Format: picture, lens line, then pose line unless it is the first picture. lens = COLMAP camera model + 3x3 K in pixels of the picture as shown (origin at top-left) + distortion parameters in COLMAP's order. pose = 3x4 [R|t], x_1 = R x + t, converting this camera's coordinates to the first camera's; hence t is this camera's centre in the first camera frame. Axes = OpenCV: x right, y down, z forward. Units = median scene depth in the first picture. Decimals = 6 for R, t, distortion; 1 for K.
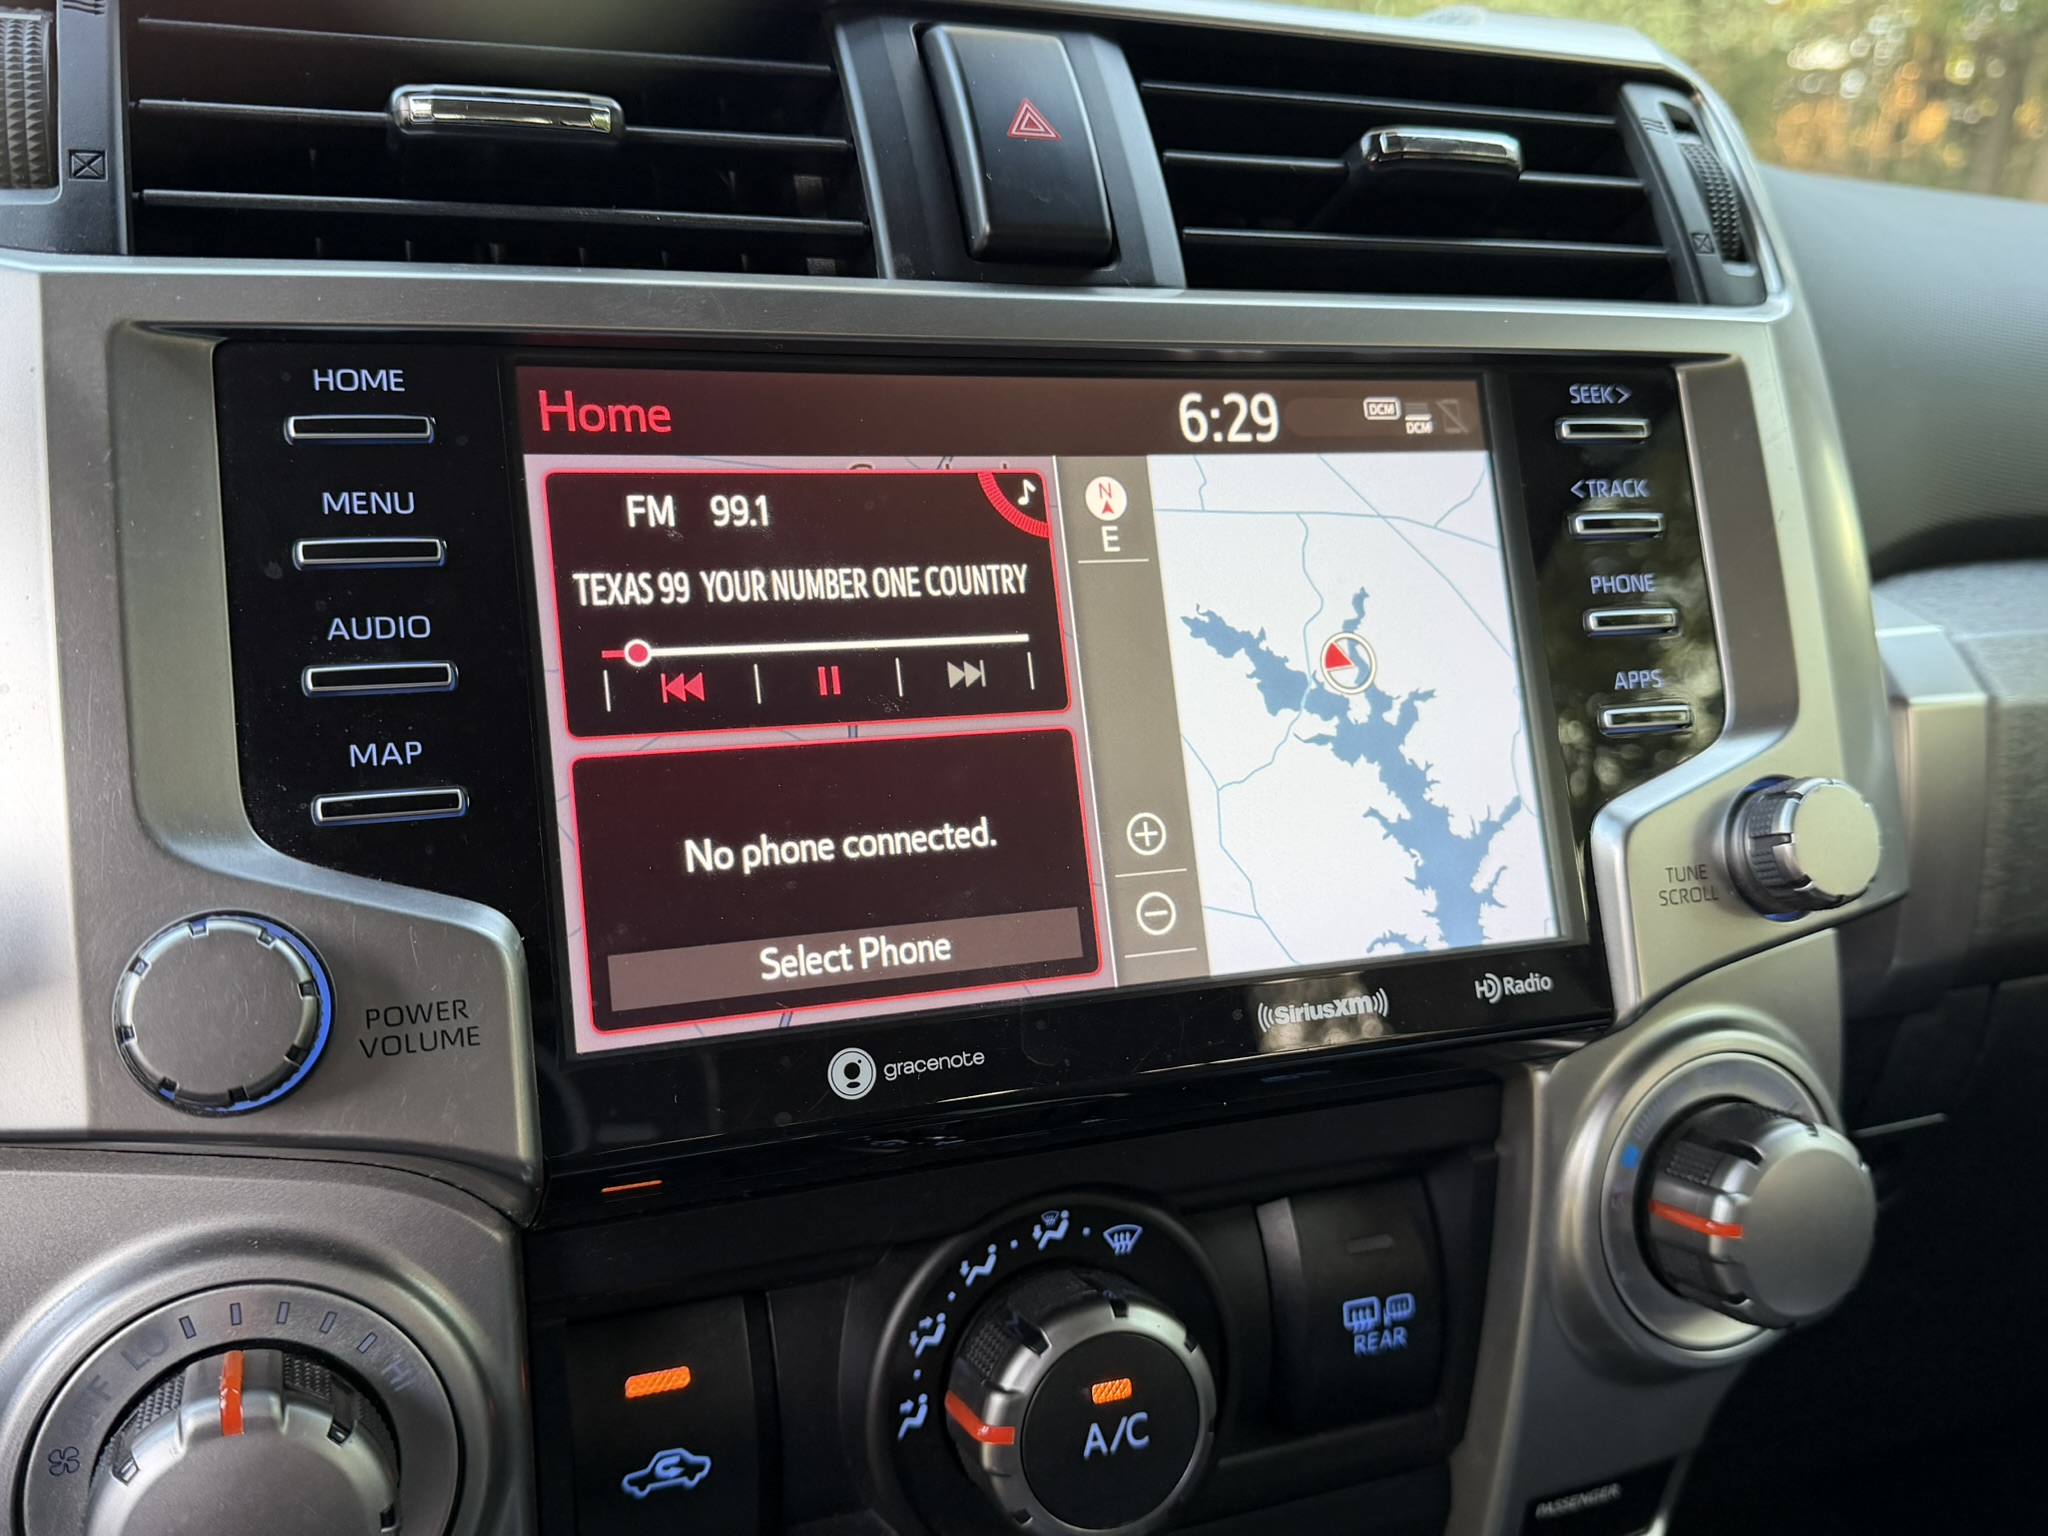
lens RADIAL K [[1803.1, 0, 1031.3], [0, 1803.1, 773.6], [0, 0, 1]] dist [0.182456, -0.506222]
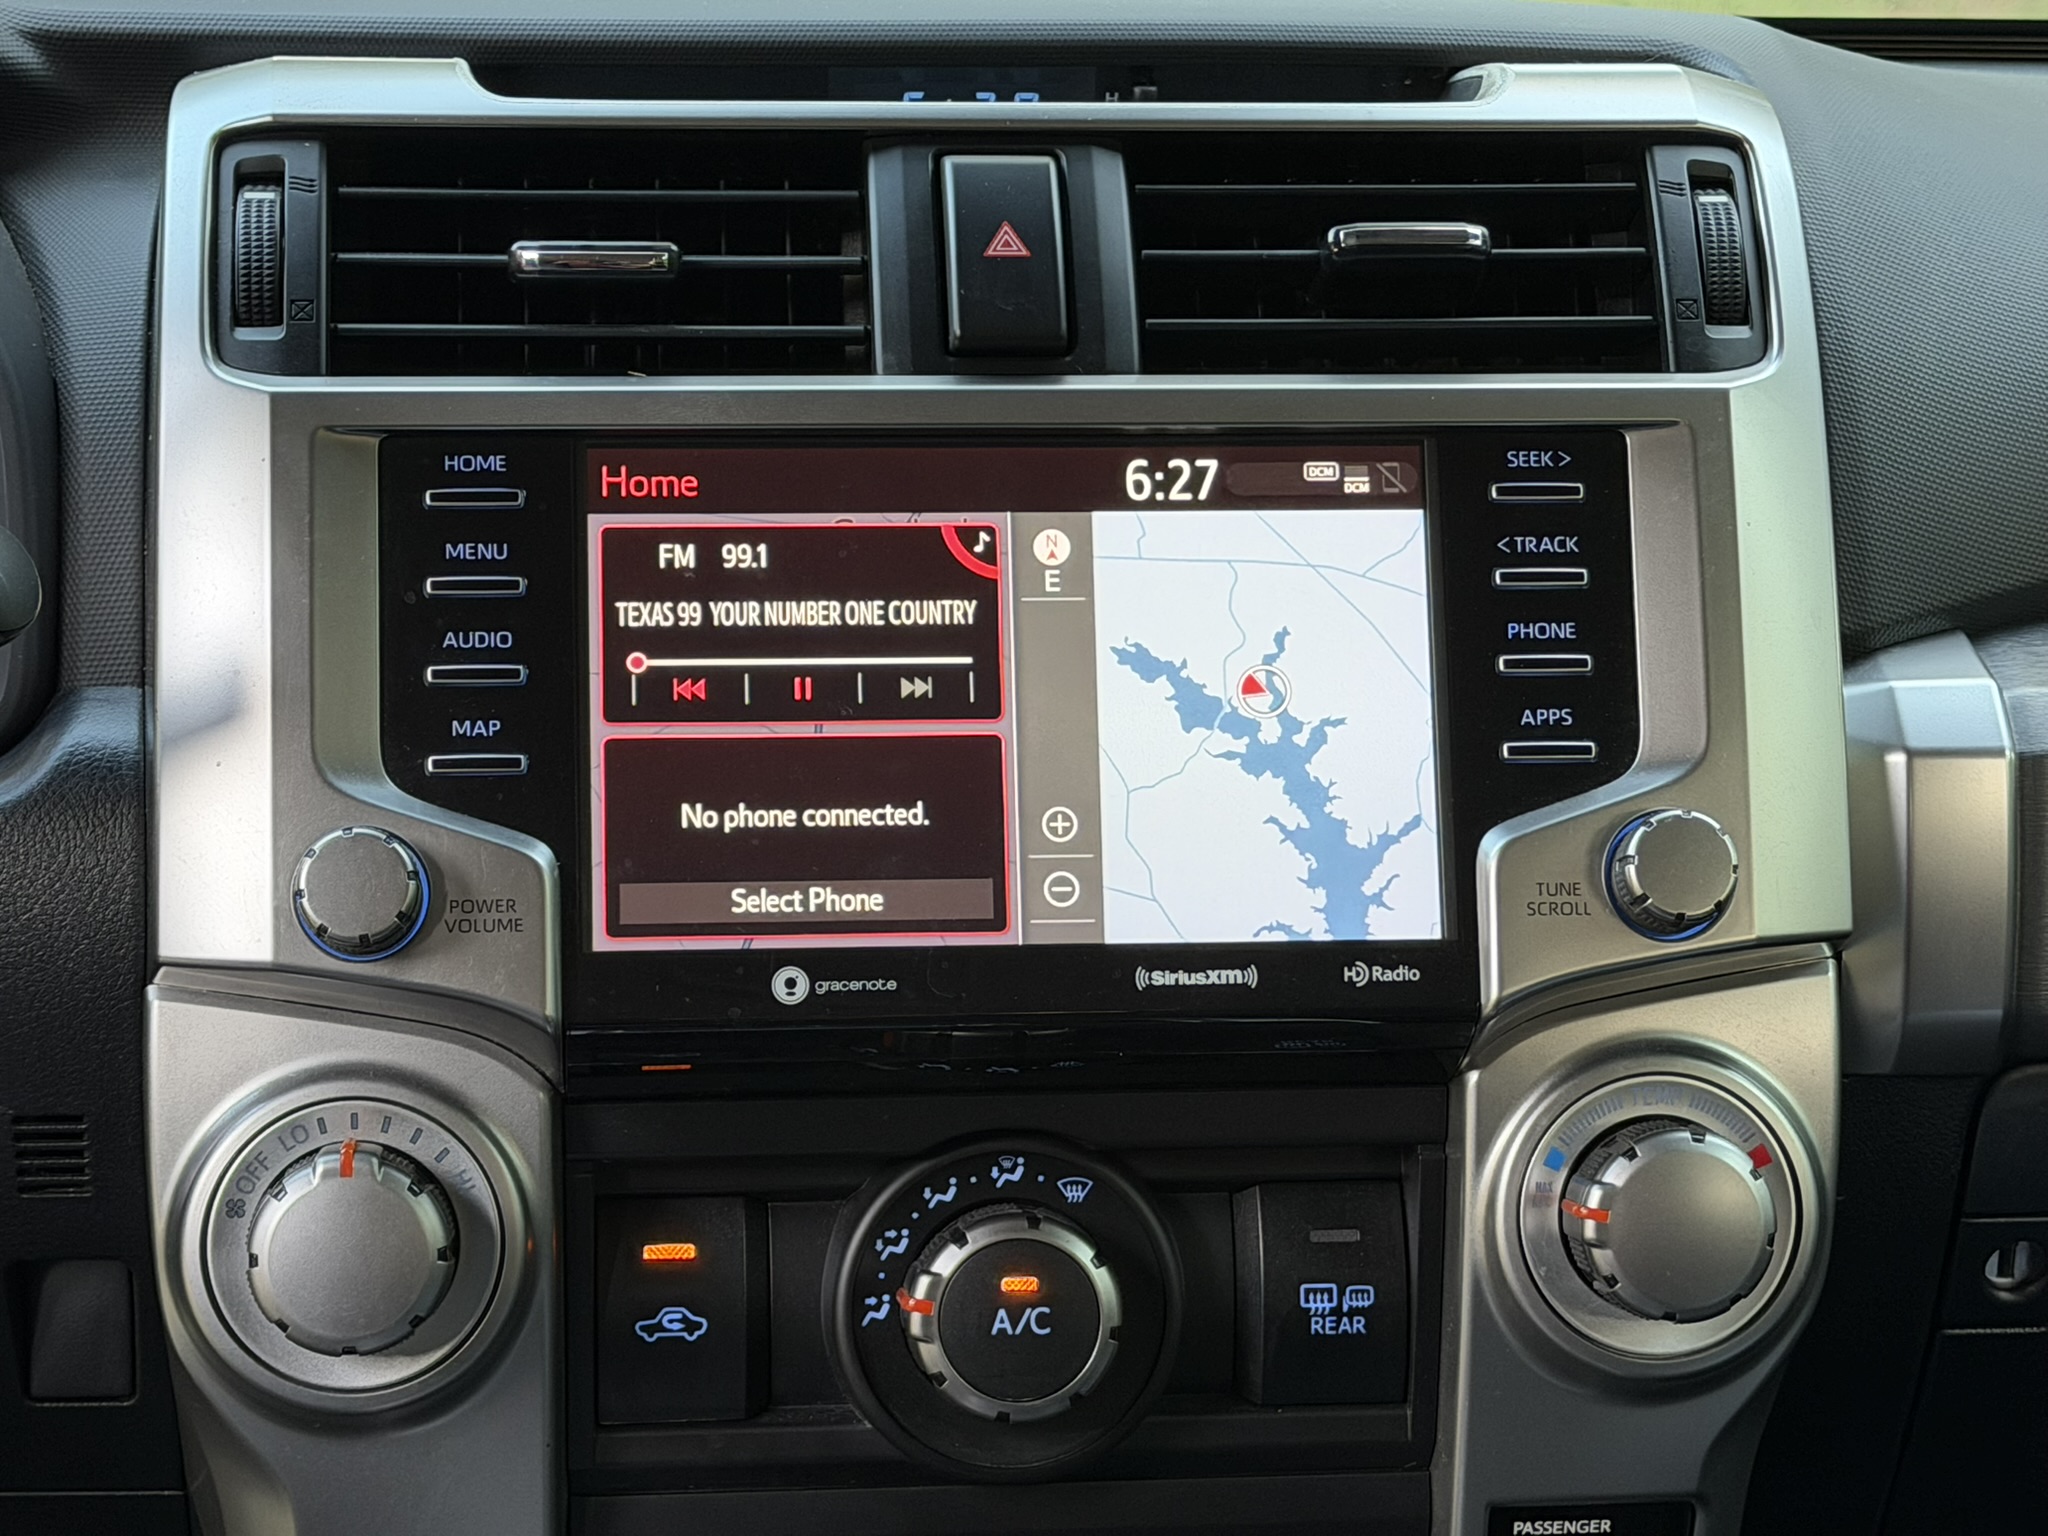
lens RADIAL K [[4372.4, 0, 1024.0], [0, 4372.4, 768.0], [0, 0, 1]] dist [0.082844, 0.323566]
pose [[0.960825, 0.043172, -0.273772, 0.864811], [-0.053005, 0.998184, -0.028618, 0.082998], [0.272039, 0.042008, 0.961369, -1.883082]]
